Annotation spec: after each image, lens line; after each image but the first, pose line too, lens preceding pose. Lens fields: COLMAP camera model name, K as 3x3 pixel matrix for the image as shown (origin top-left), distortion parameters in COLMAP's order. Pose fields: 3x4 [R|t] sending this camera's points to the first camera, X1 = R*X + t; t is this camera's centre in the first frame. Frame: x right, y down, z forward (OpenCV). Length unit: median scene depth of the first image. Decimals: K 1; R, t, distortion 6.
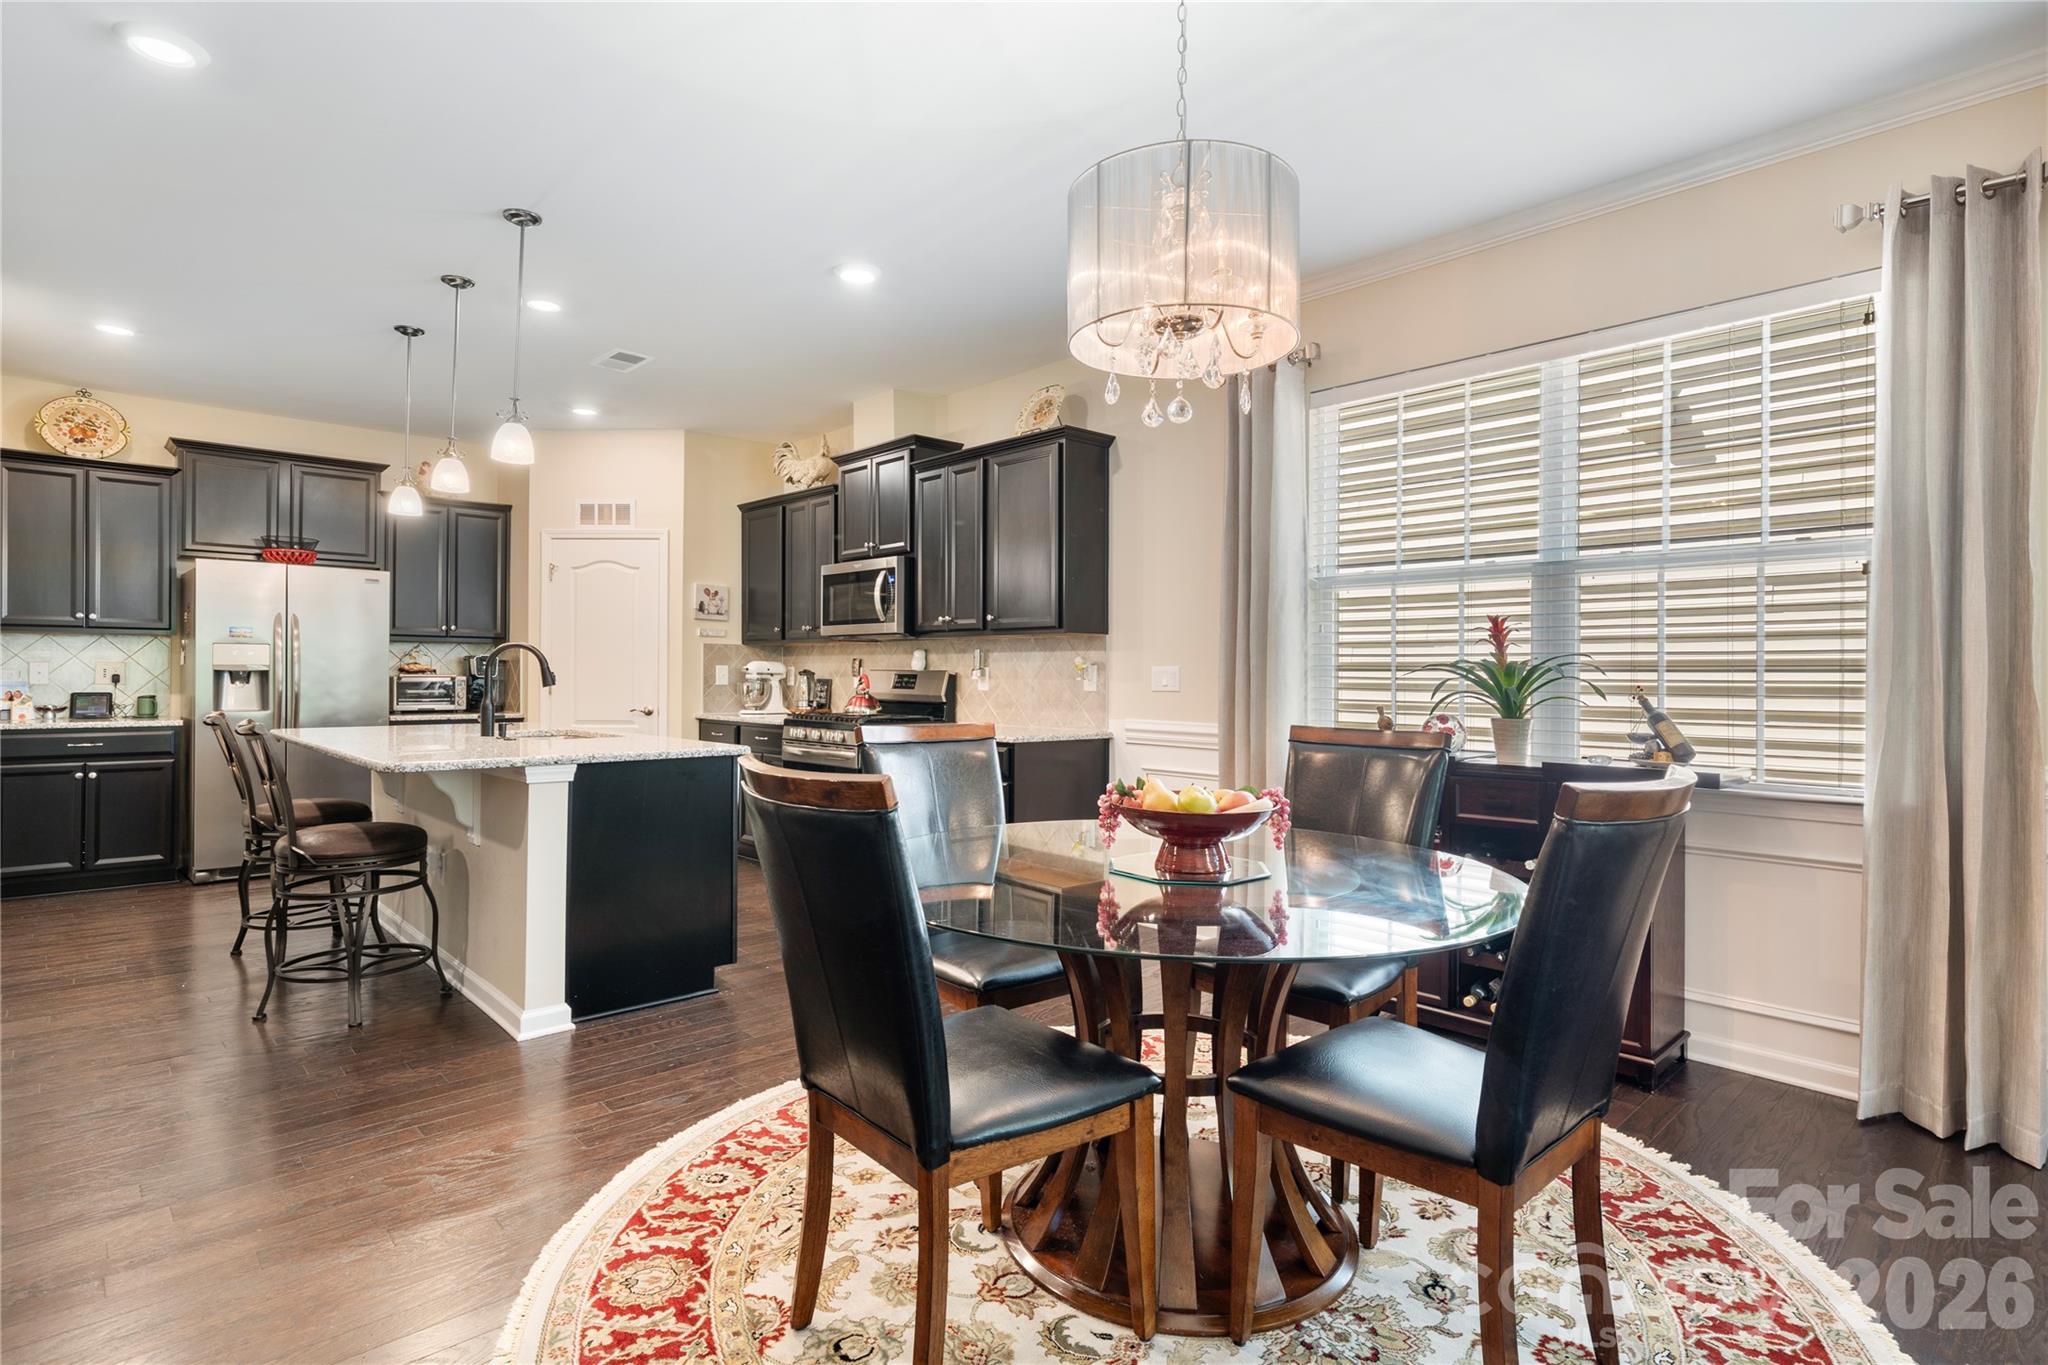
lens RADIAL K [[1024.1, 0, 1026.4], [0, 1024.1, 670.2], [0, 0, 1]] dist [0.002367, 0.000226]
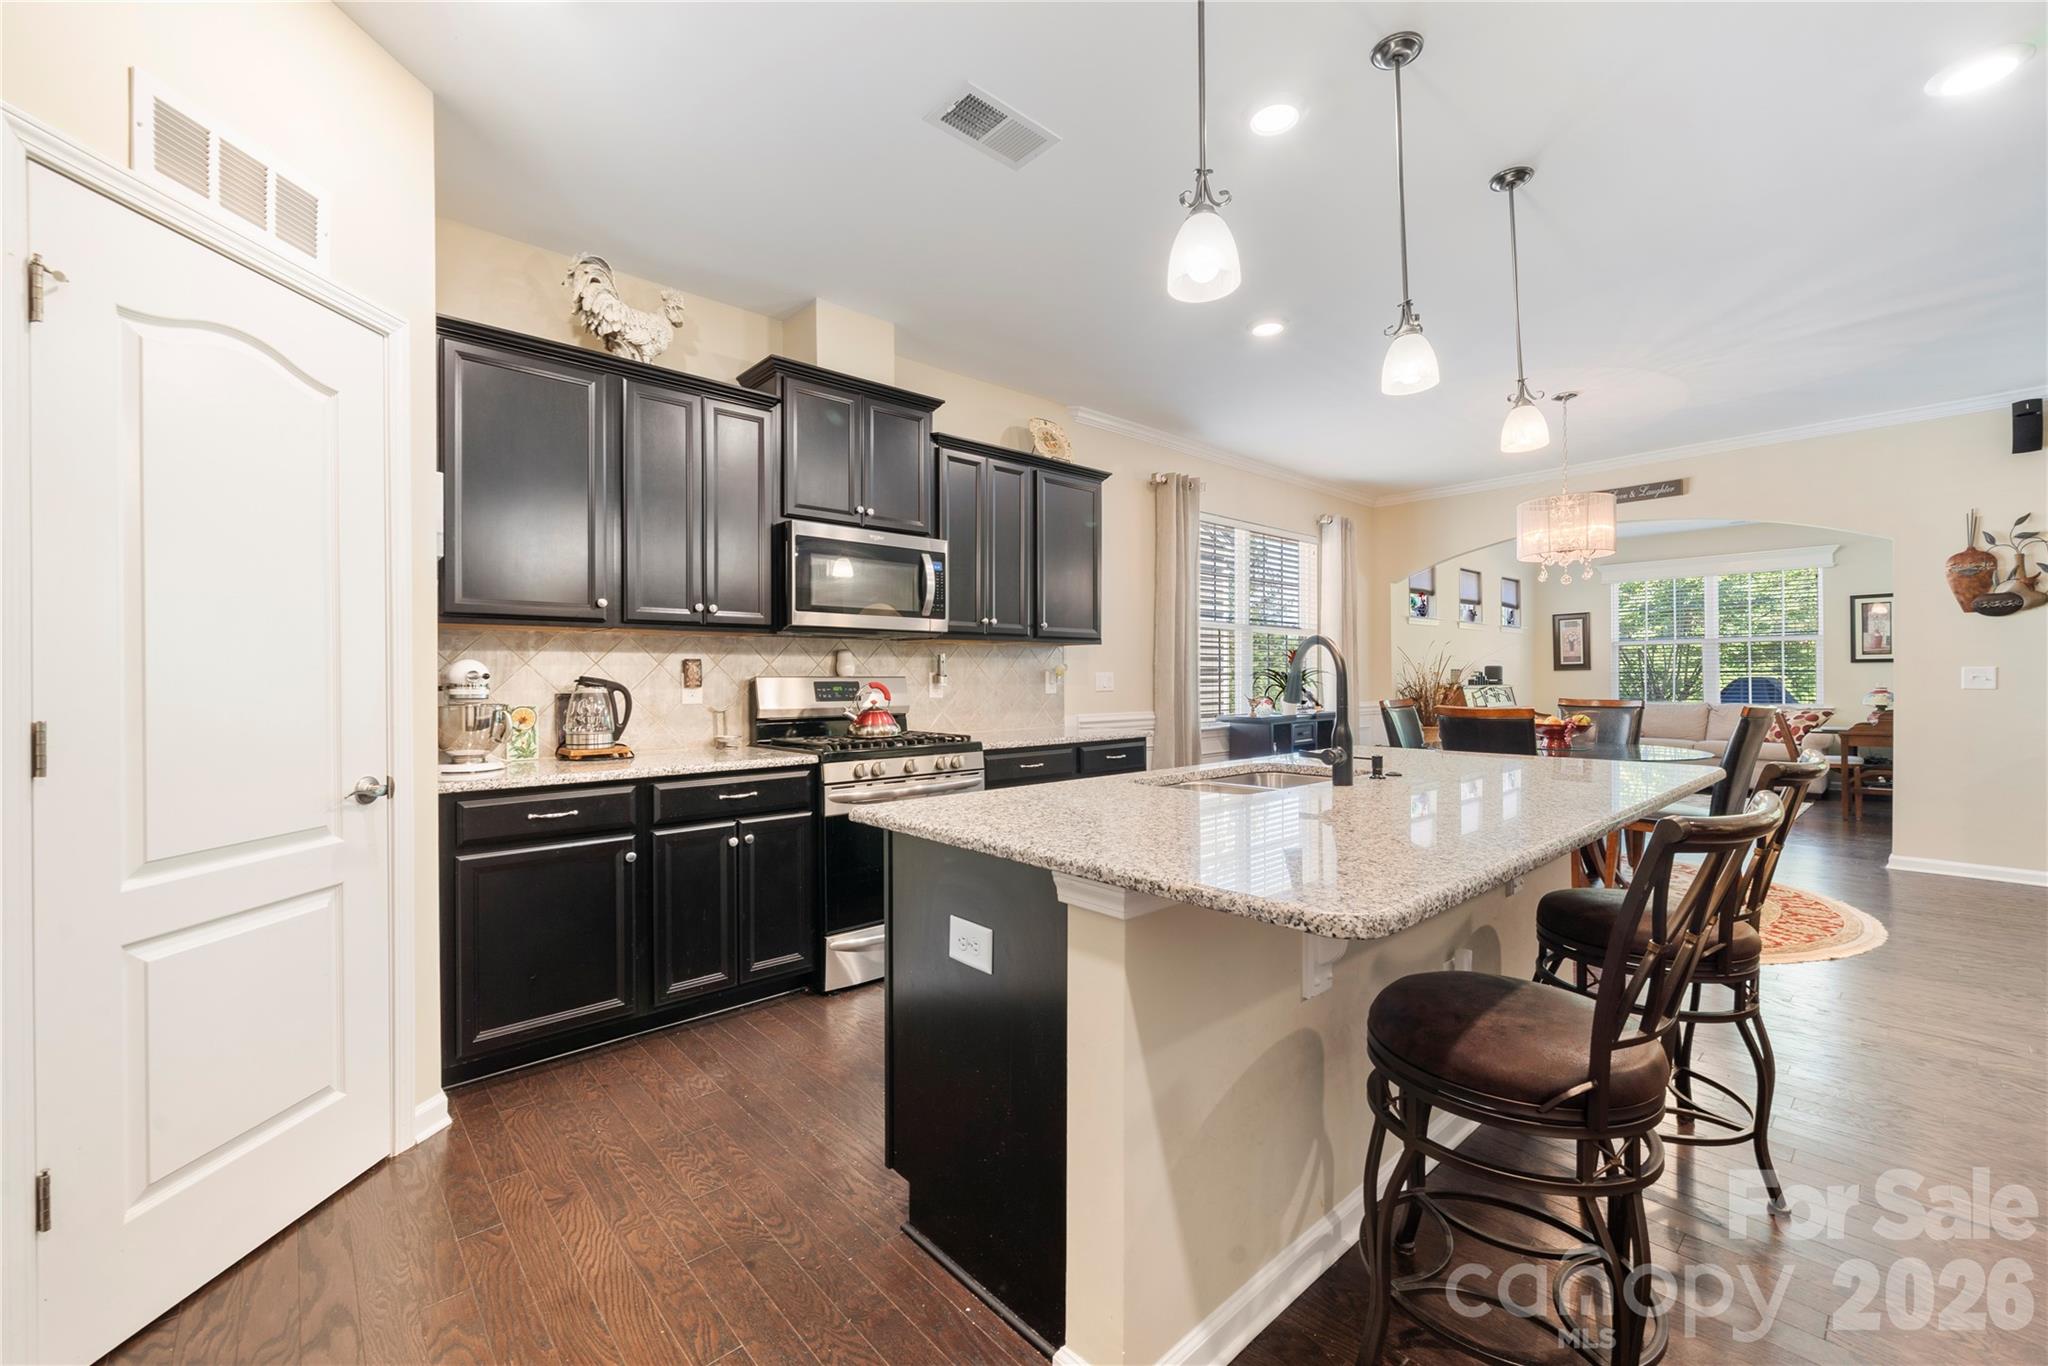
lens RADIAL K [[832.9, 0, 1024.5], [0, 832.9, 678.4], [0, 0, 1]] dist [0.000164, 0.000245]
pose [[0.022754, -0.007264, 0.999715, -0.771658], [0.000604, 0.999974, 0.007252, -0.003307], [-0.999741, 0.000439, 0.022758, 0.878368]]
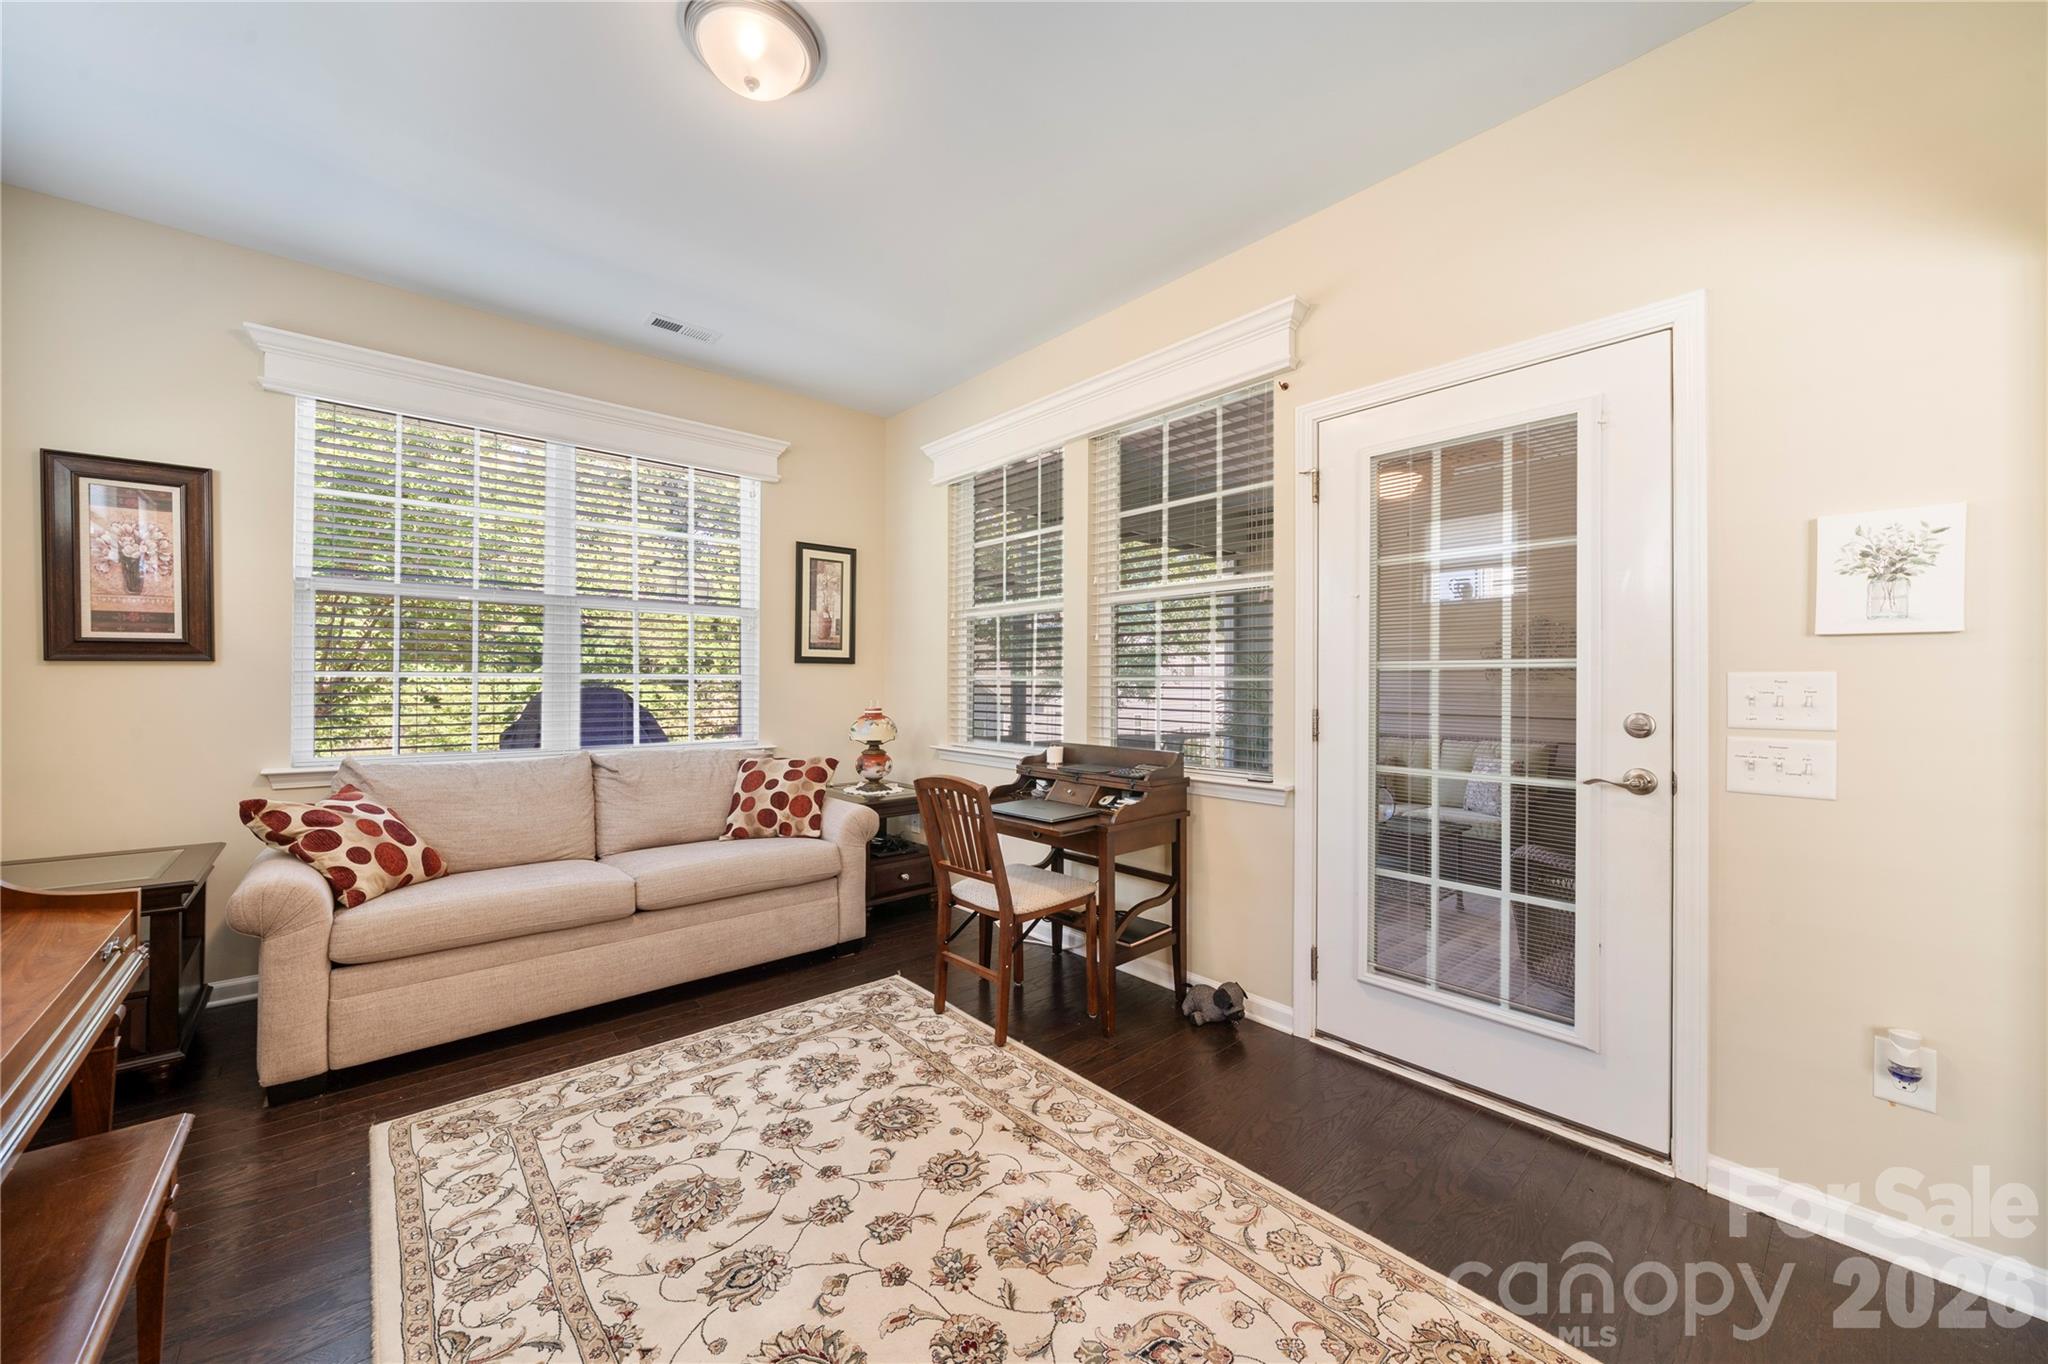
lens RADIAL K [[758.4, 0, 1022.4], [0, 758.4, 680.7], [0, 0, 1]] dist [-0.003871, -0.000052]
pose [[-0.999462, -0.012691, 0.030259, 0.460282], [-0.012967, 0.999876, -0.008934, 0.001617], [-0.030142, -0.009322, -0.999502, 0.201050]]
